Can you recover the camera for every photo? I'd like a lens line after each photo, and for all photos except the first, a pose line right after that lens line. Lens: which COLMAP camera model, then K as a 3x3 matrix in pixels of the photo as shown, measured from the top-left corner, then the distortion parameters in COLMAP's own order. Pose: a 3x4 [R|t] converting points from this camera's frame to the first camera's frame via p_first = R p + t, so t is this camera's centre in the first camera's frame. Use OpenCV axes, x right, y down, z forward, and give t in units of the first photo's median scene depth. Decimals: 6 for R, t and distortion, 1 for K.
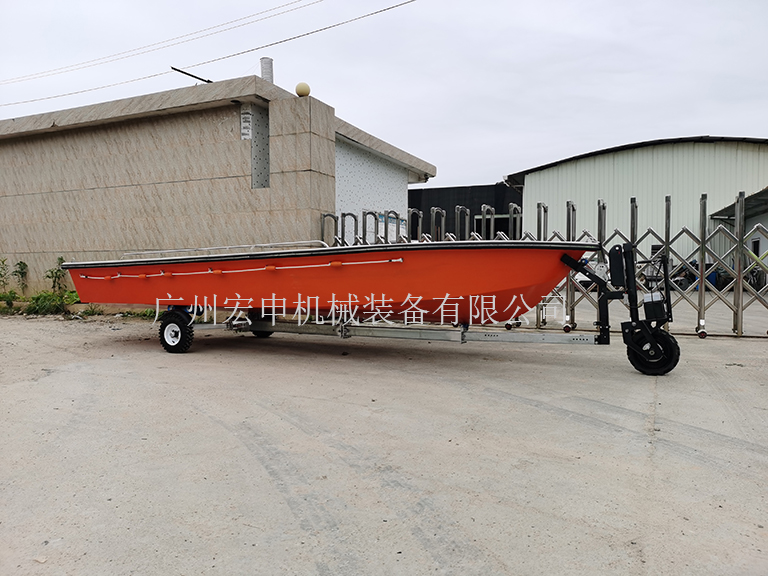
lens RADIAL K [[593.2, 0, 384.0], [0, 593.2, 288.0], [0, 0, 1]] dist [0.048880, -0.047121]
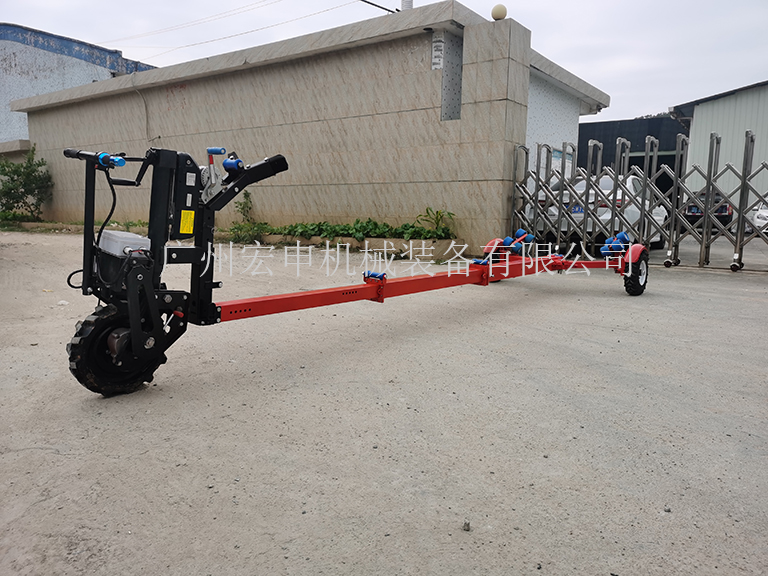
lens RADIAL K [[593.2, 0, 384.0], [0, 593.2, 288.0], [0, 0, 1]] dist [0.048880, -0.047121]
pose [[0.980552, 0.038436, -0.192461, -0.107450], [-0.019705, 0.994961, 0.098310, 0.012067], [0.195270, -0.092606, 0.976368, -0.003939]]
